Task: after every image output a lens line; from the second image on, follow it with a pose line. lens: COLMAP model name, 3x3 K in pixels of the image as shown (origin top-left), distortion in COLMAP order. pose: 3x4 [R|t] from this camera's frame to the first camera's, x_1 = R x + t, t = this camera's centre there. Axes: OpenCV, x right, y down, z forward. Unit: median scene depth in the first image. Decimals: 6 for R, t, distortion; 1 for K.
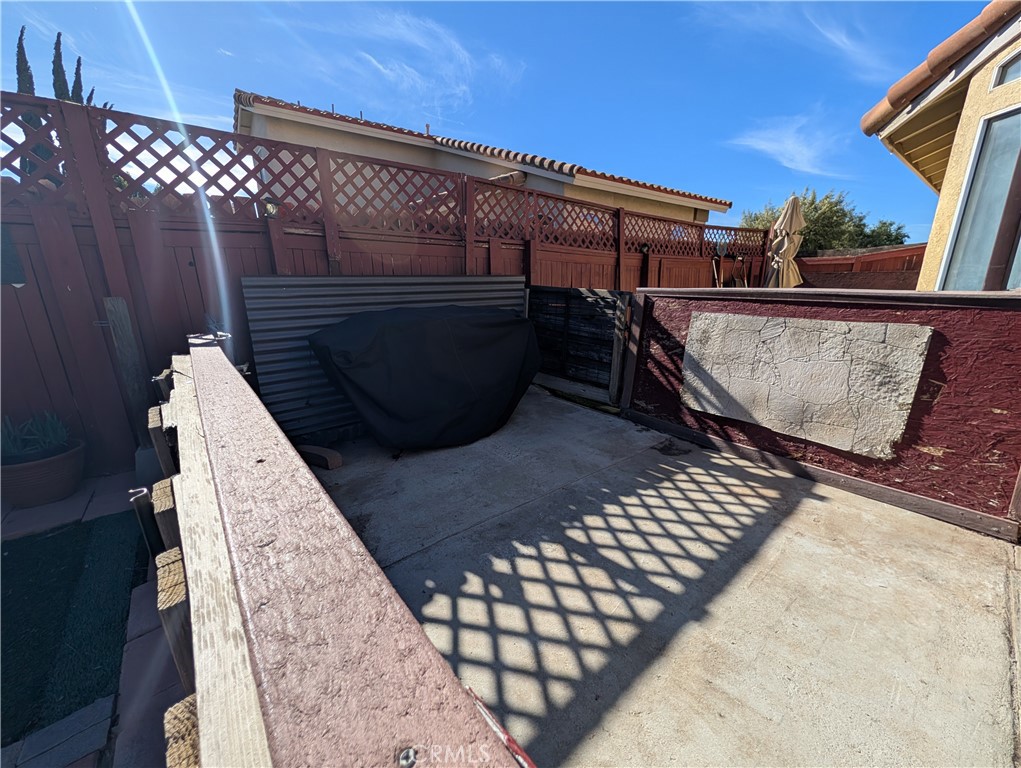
lens RADIAL K [[394.8, 0, 513.1], [0, 394.8, 382.8], [0, 0, 1]] dist [-0.000864, 0.000166]
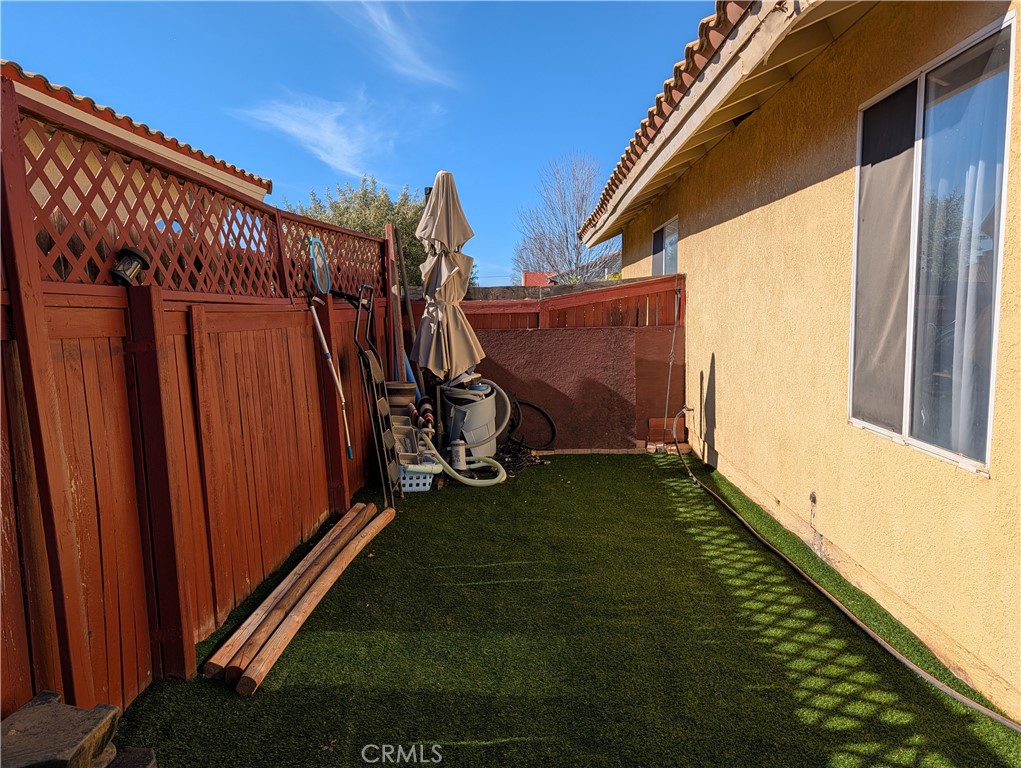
lens RADIAL K [[738.2, 0, 512.8], [0, 738.2, 380.9], [0, 0, 1]] dist [0.008016, -0.007114]
pose [[0.662065, -0.063975, 0.746711, 0.126999], [0.193040, 0.977288, -0.087427, -0.164957], [-0.724159, 0.202027, 0.659378, 0.479857]]
